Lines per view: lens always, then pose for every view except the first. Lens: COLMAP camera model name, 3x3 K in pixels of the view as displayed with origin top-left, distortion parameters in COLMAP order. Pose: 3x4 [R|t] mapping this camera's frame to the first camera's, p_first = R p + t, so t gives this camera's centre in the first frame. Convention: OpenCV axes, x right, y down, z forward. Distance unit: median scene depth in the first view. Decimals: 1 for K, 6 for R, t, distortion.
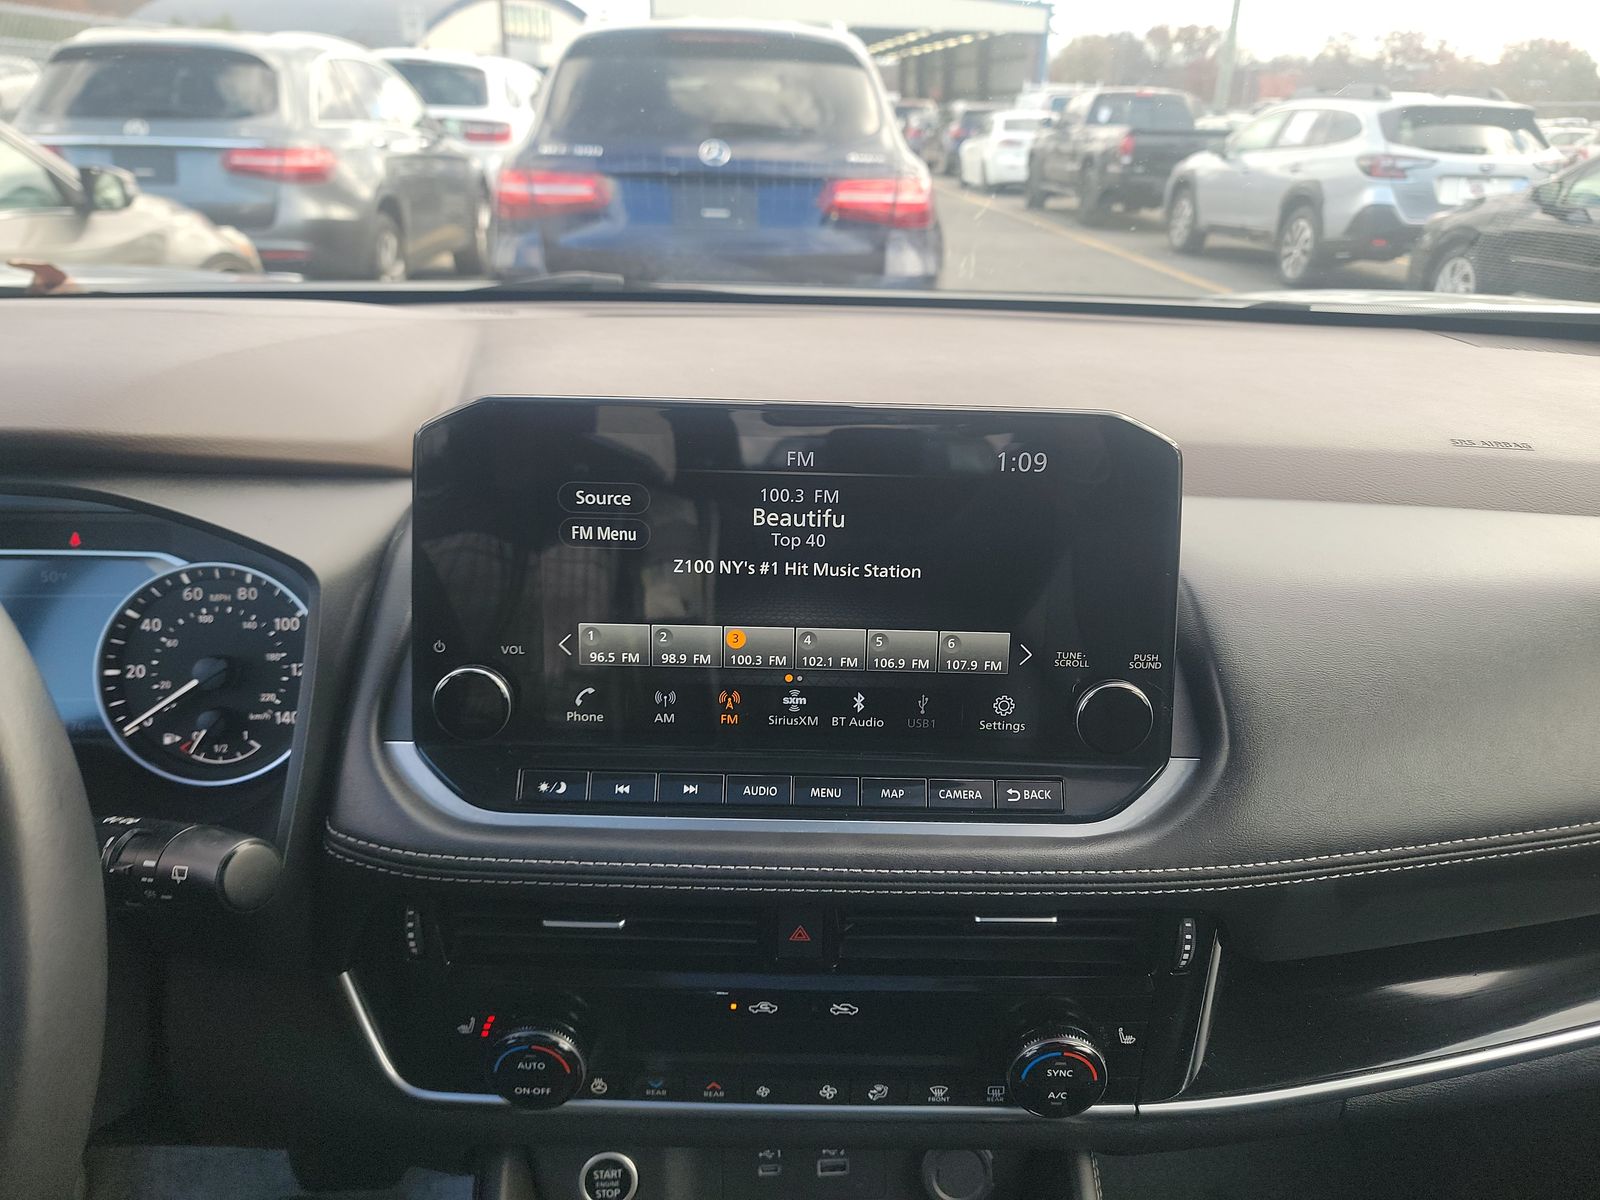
lens RADIAL K [[1130.6, 0, 773.0], [0, 1130.6, 631.6], [0, 0, 1]] dist [0.067936, -0.053771]
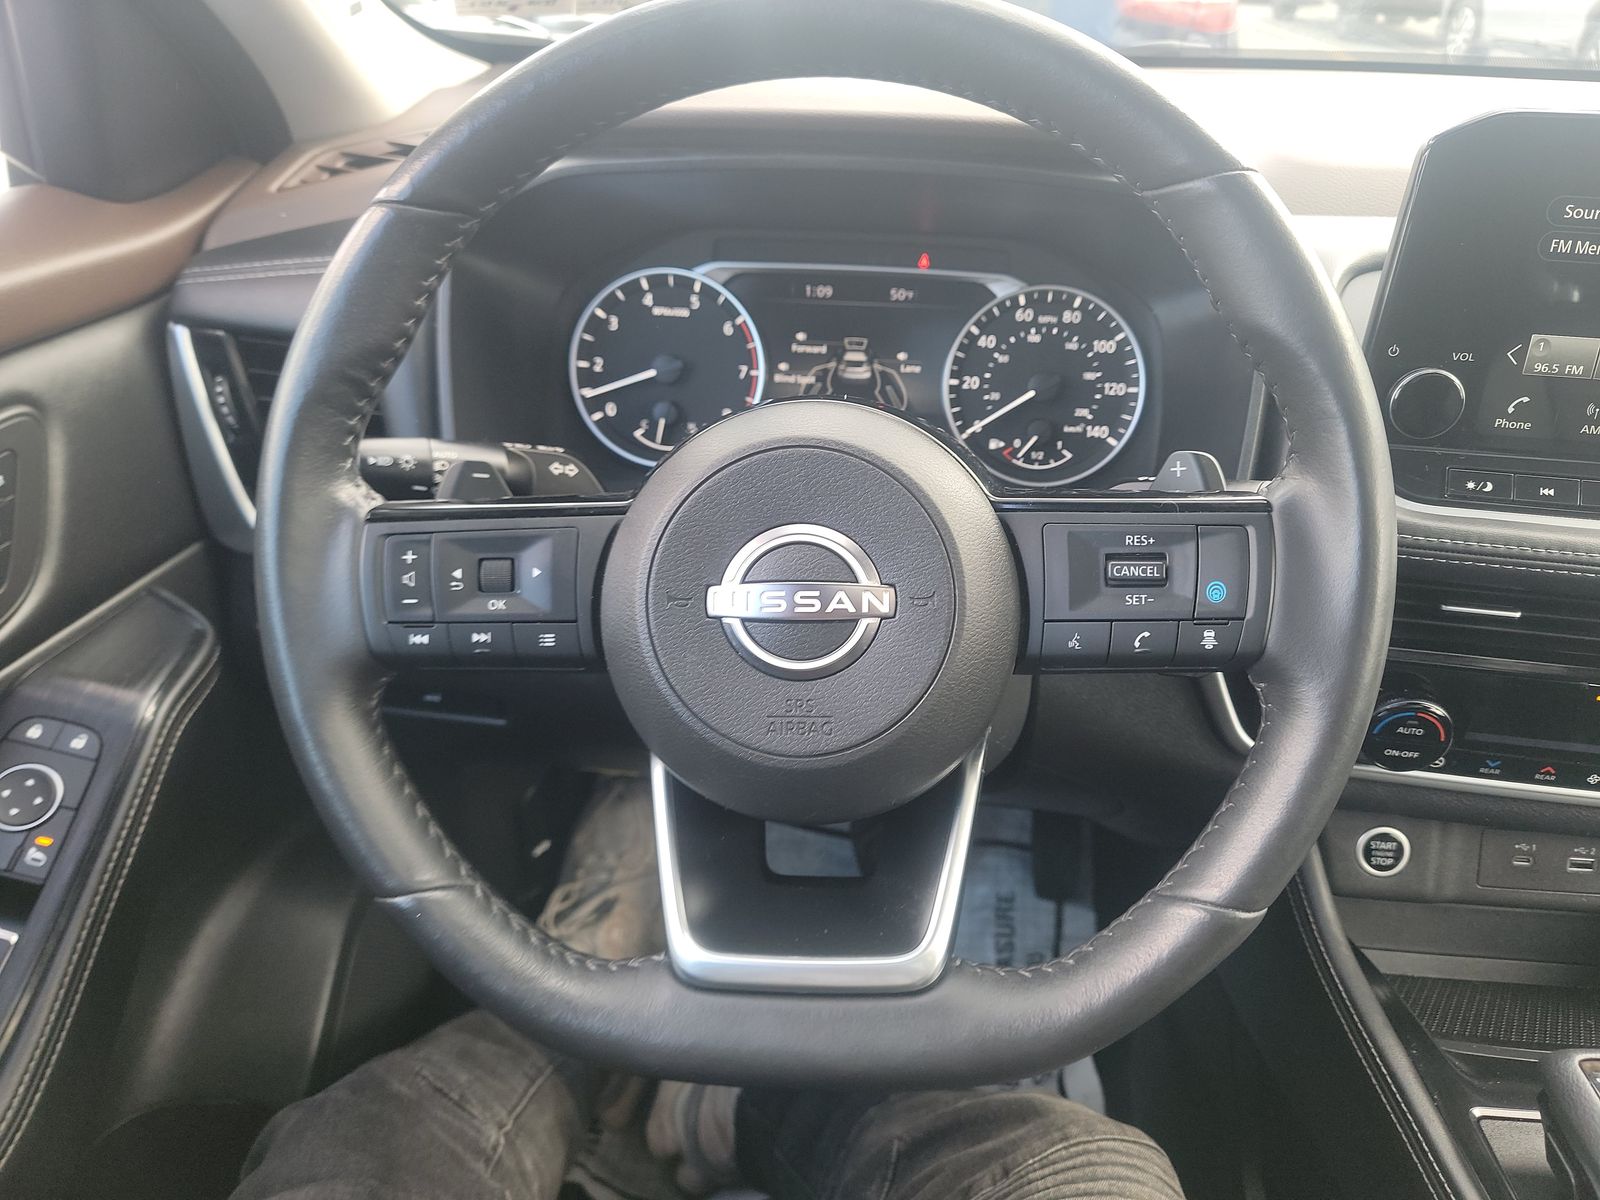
lens RADIAL K [[1130.6, 0, 800.1], [0, 1130.6, 608.9], [0, 0, 1]] dist [0.067936, -0.053771]
pose [[0.991128, 0.074880, -0.109807, -0.581317], [-0.060911, 0.990226, 0.125468, 0.125889], [0.118129, -0.117666, 0.986002, -0.159140]]
